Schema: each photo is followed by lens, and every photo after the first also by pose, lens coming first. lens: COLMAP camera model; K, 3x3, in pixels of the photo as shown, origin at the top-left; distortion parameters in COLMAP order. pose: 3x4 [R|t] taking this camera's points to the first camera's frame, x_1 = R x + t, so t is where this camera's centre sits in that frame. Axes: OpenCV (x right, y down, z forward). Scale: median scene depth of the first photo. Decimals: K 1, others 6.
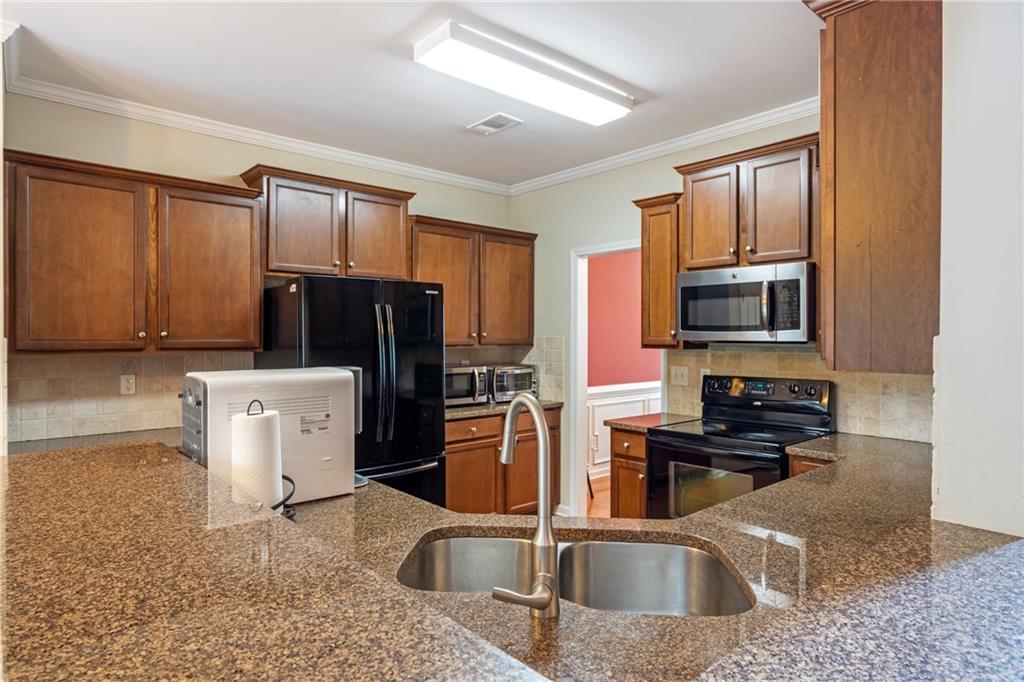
lens RADIAL K [[591.6, 0, 514.0], [0, 591.6, 332.9], [0, 0, 1]] dist [0.009078, 0.004694]
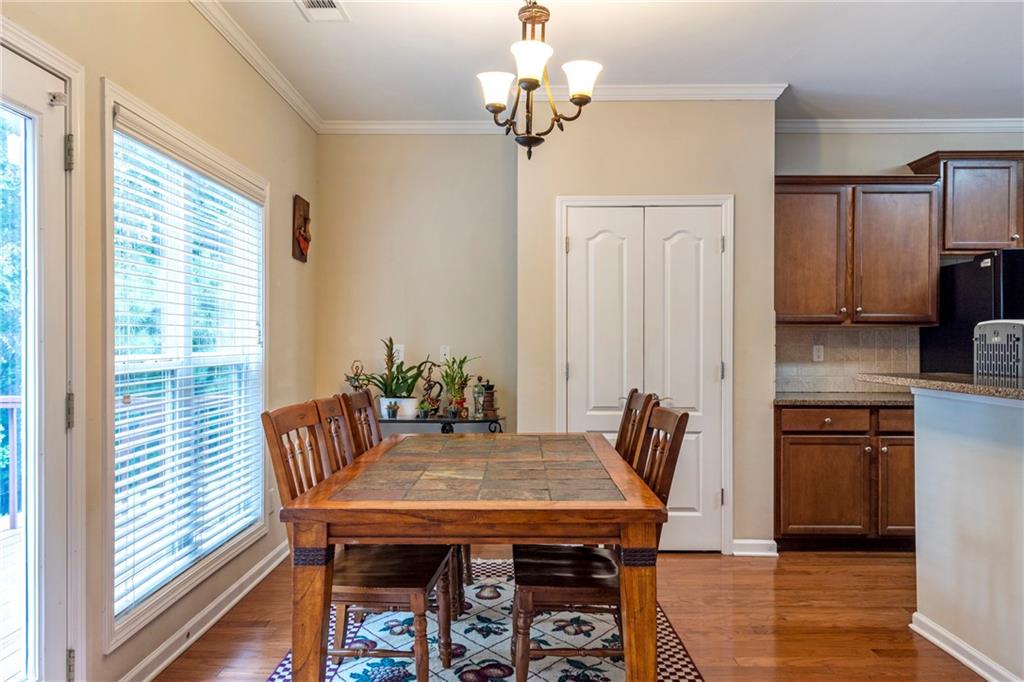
lens RADIAL K [[691.6, 0, 509.7], [0, 691.6, 347.1], [0, 0, 1]] dist [0.007288, 0.004442]
pose [[0.739244, 0.005505, -0.673416, -0.157199], [0.001994, 0.999944, 0.010363, 0.056536], [0.673435, -0.009003, 0.739191, -0.458834]]
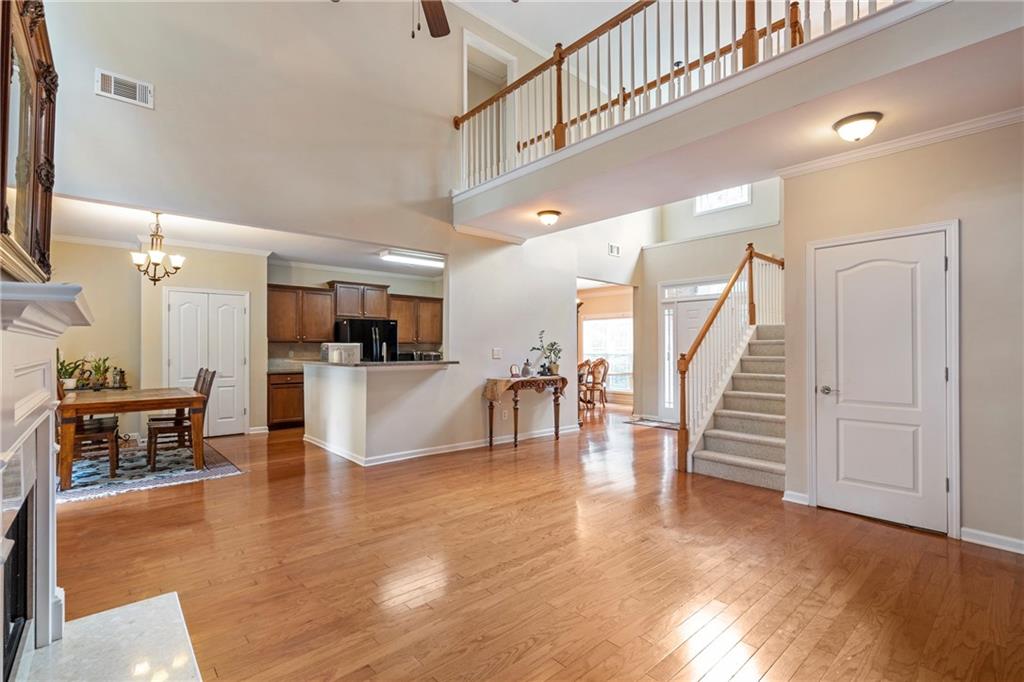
lens RADIAL K [[471.6, 0, 509.2], [0, 471.6, 345.8], [0, 0, 1]] dist [0.004301, 0.000387]
pose [[0.999856, -0.003351, -0.016619, 0.490014], [0.003282, 0.999986, -0.004143, 0.055651], [0.016633, 0.004088, 0.999853, -1.355798]]
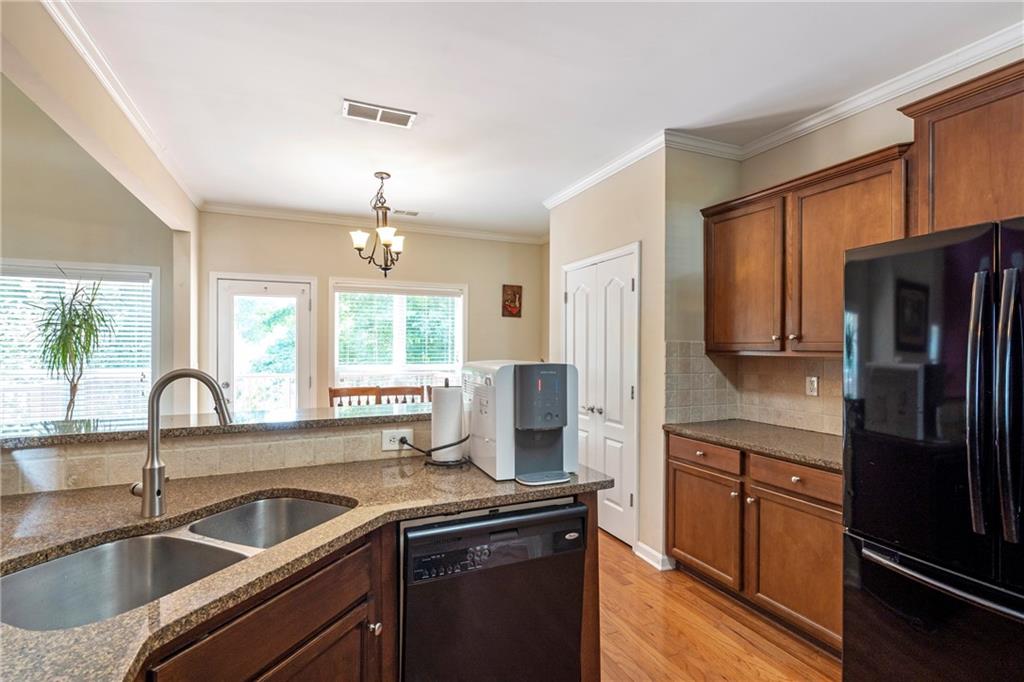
lens RADIAL K [[471.6, 0, 506.0], [0, 471.6, 348.3], [0, 0, 1]] dist [0.004301, 0.000387]
pose [[-0.302227, -0.000208, -0.953236, 0.296782], [0.001374, 0.999999, -0.000654, 0.019556], [0.953235, -0.001508, -0.302226, 0.716774]]
